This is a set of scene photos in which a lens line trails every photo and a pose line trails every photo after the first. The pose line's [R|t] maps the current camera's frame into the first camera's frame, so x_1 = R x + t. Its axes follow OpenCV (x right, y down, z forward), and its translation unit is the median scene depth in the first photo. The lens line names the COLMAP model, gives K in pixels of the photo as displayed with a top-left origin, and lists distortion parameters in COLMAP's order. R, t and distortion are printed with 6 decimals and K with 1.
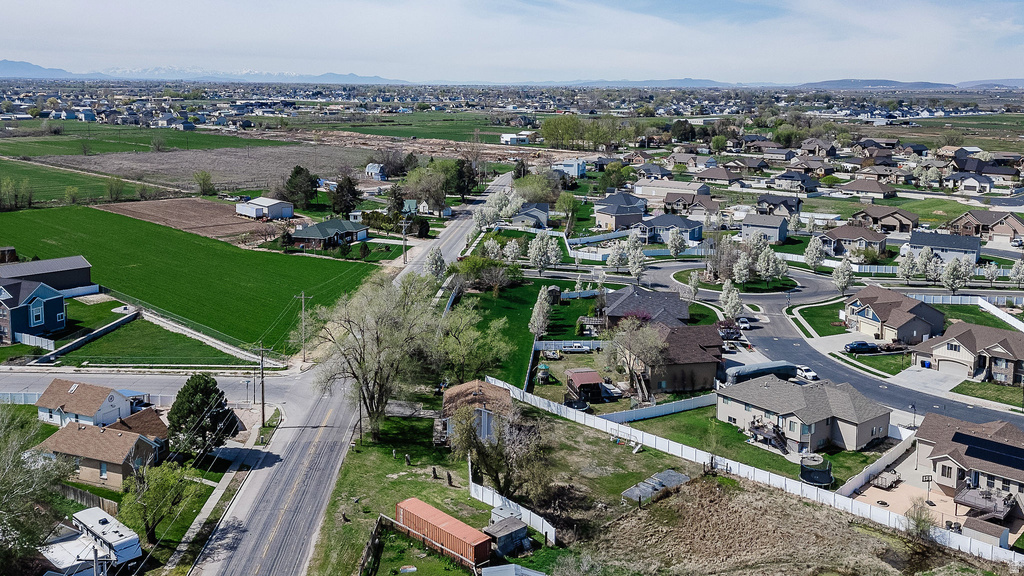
lens RADIAL K [[968.9, 0, 492.8], [0, 968.9, 198.1], [0, 0, 1]] dist [0.085685, -0.120956]
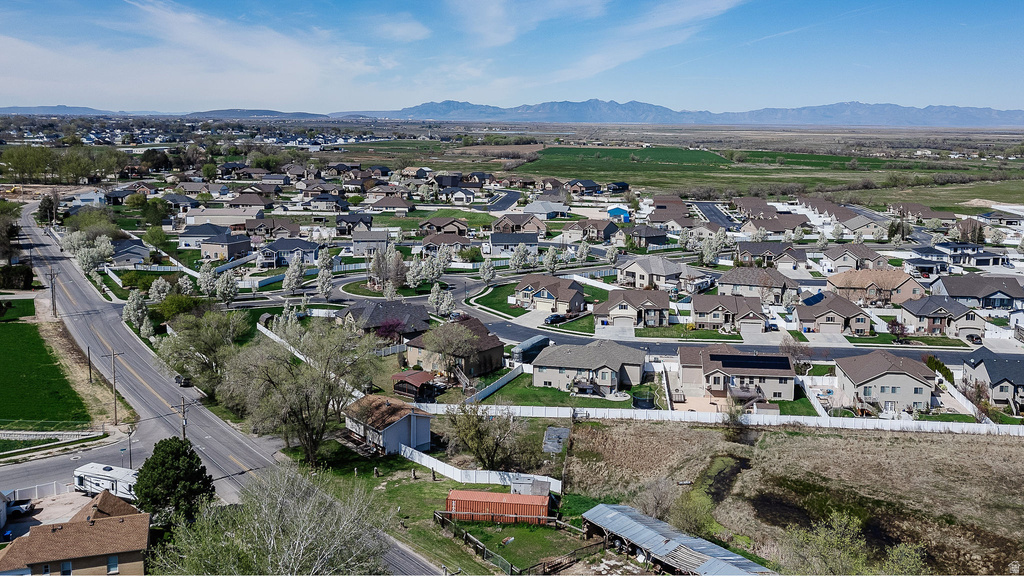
lens RADIAL K [[890.7, 0, 577.5], [0, 890.7, 242.7], [0, 0, 1]] dist [0.092987, -0.103302]
pose [[0.746762, -0.091786, 0.658727, -0.382507], [0.074777, 0.995739, 0.053974, -0.012385], [-0.660874, 0.008952, 0.750443, 0.080777]]
